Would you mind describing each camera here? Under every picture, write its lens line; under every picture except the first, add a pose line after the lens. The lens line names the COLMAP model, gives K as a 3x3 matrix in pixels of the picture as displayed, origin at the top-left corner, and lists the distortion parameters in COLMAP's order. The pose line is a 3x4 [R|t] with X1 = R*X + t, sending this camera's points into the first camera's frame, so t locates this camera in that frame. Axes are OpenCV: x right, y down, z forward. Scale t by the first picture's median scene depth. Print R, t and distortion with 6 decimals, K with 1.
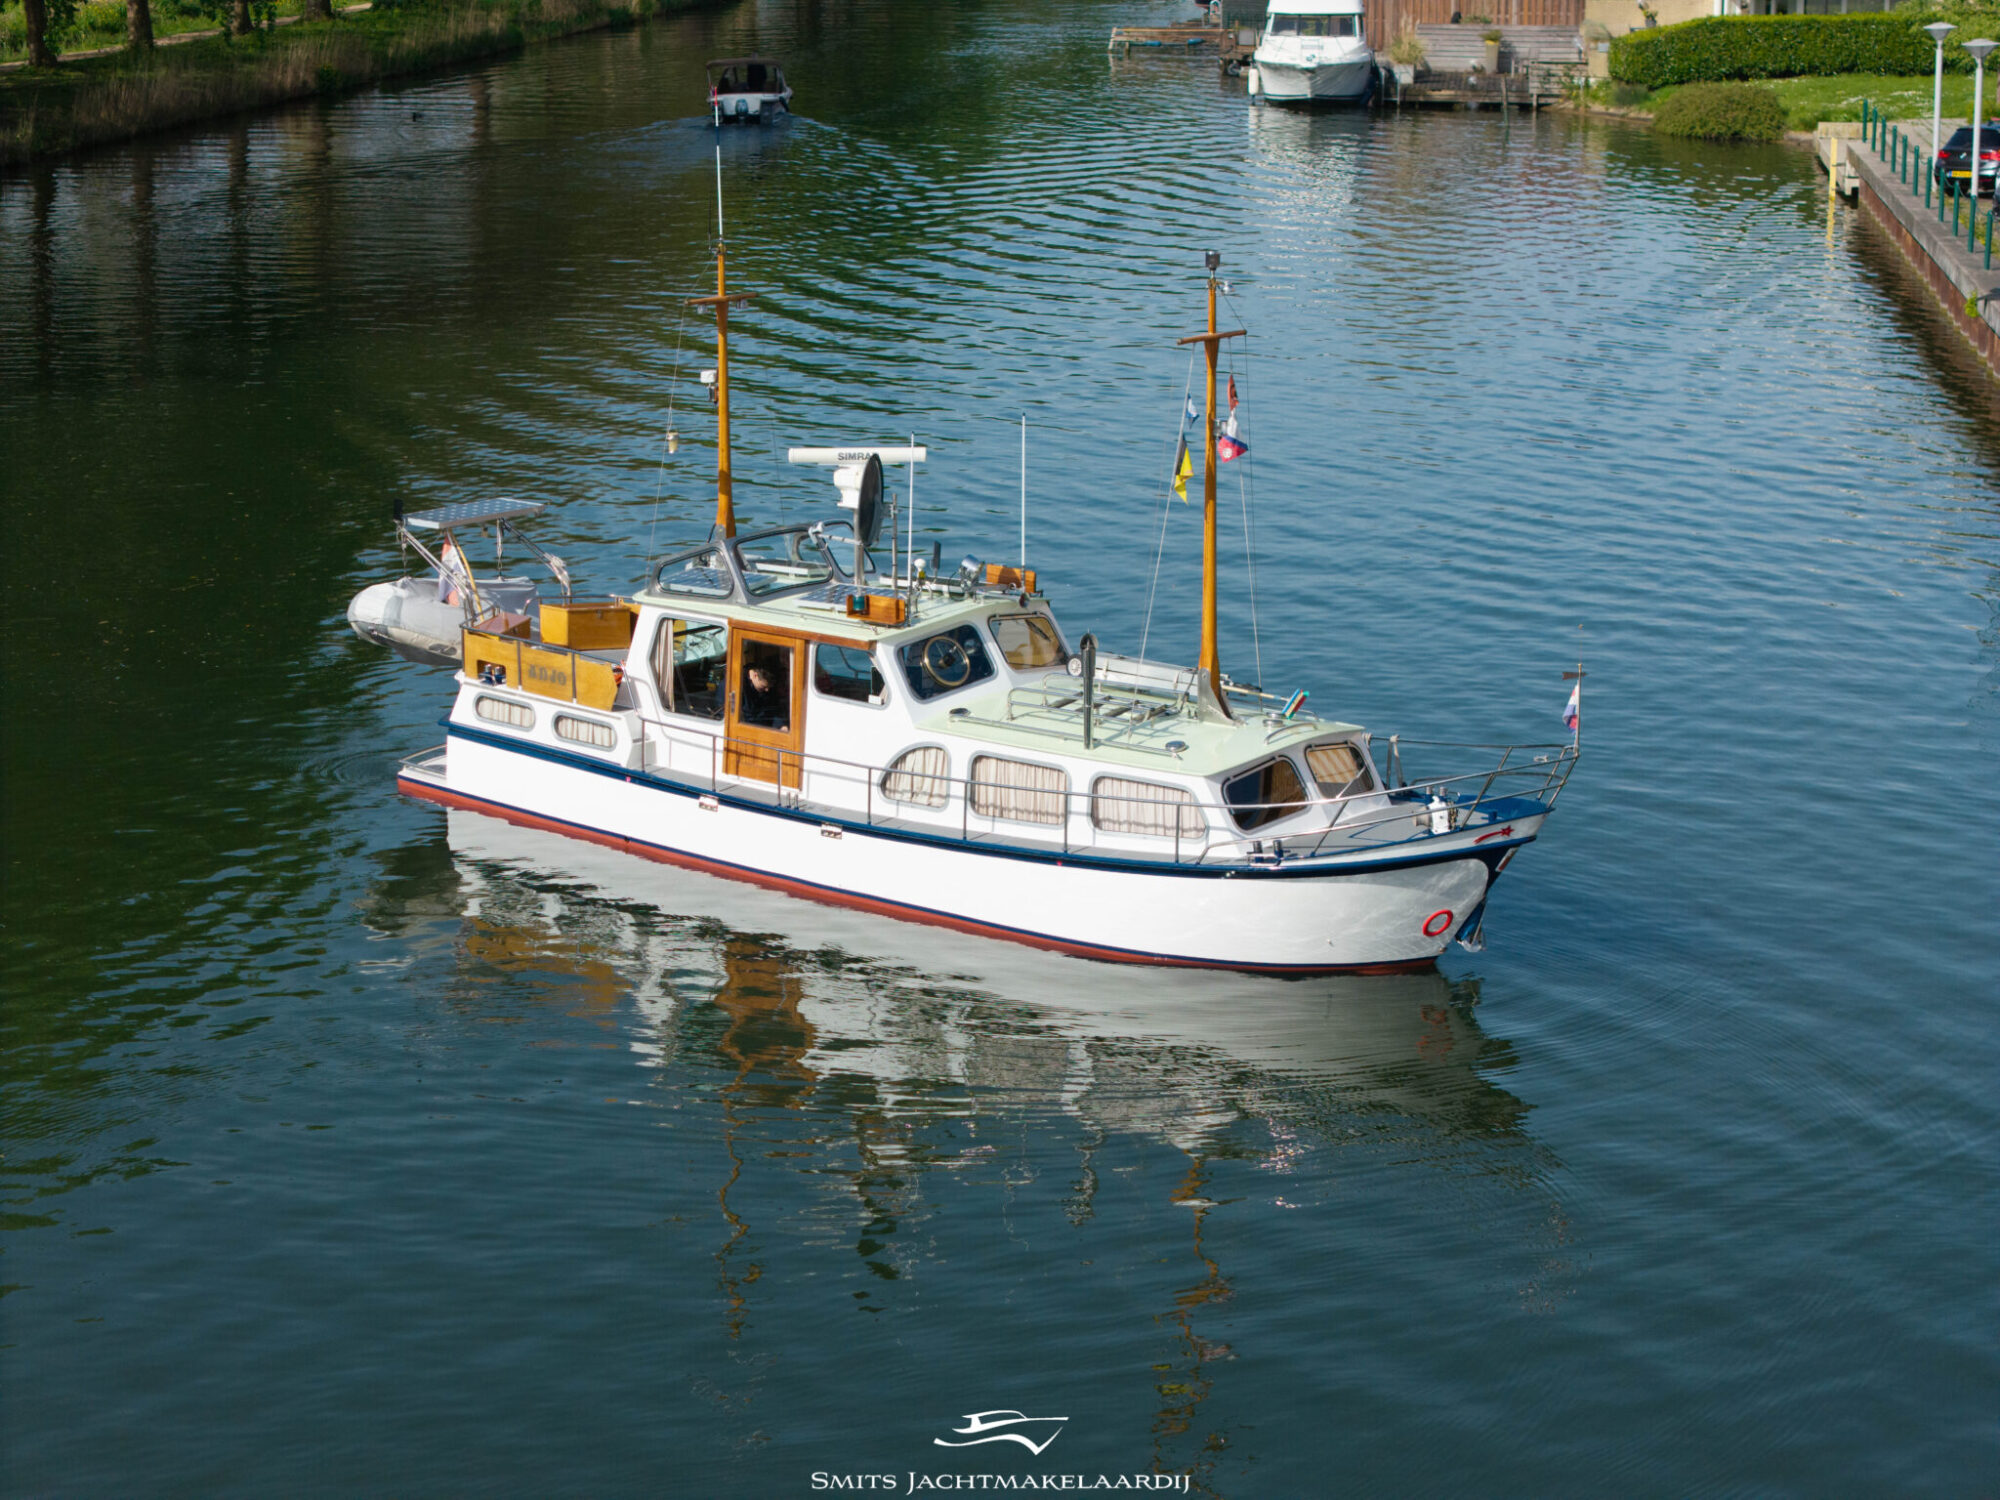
lens RADIAL K [[3983.7, 0, 988.1], [0, 3983.7, 756.1], [0, 0, 1]] dist [-0.188789, 0.000000]
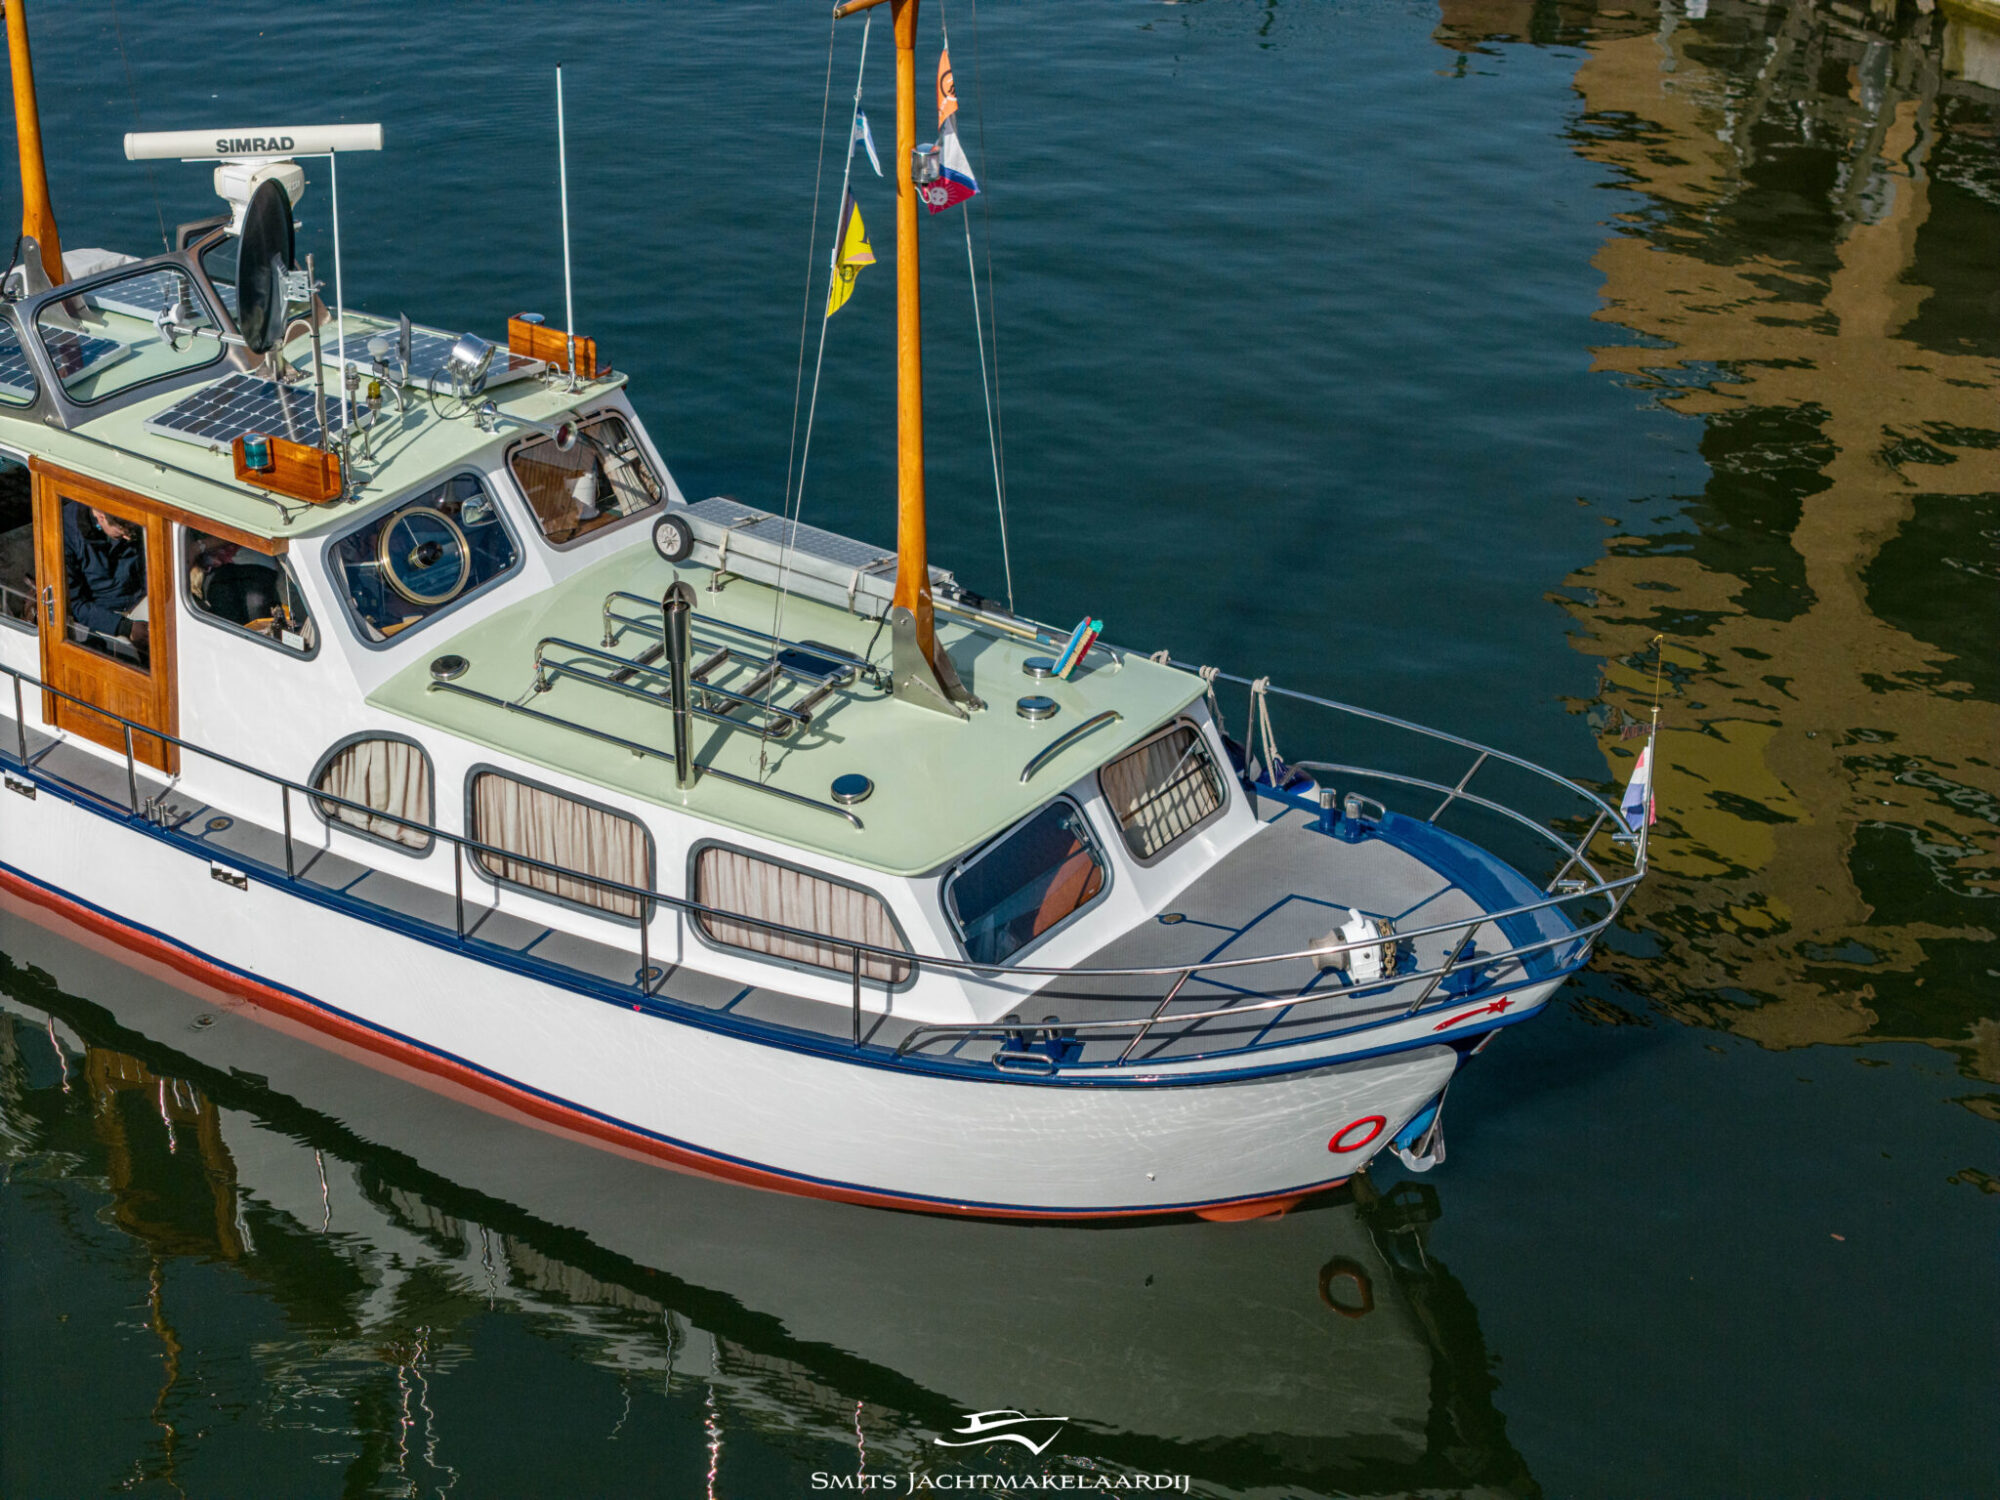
lens RADIAL K [[3983.7, 0, 1000.3], [0, 3983.7, 750.6], [0, 0, 1]] dist [-0.188789, 0.000000]
pose [[0.997638, -0.034016, 0.059680, 0.034162], [0.018796, 0.970804, 0.239138, -0.125009], [-0.066072, -0.237451, 0.969150, 0.474672]]
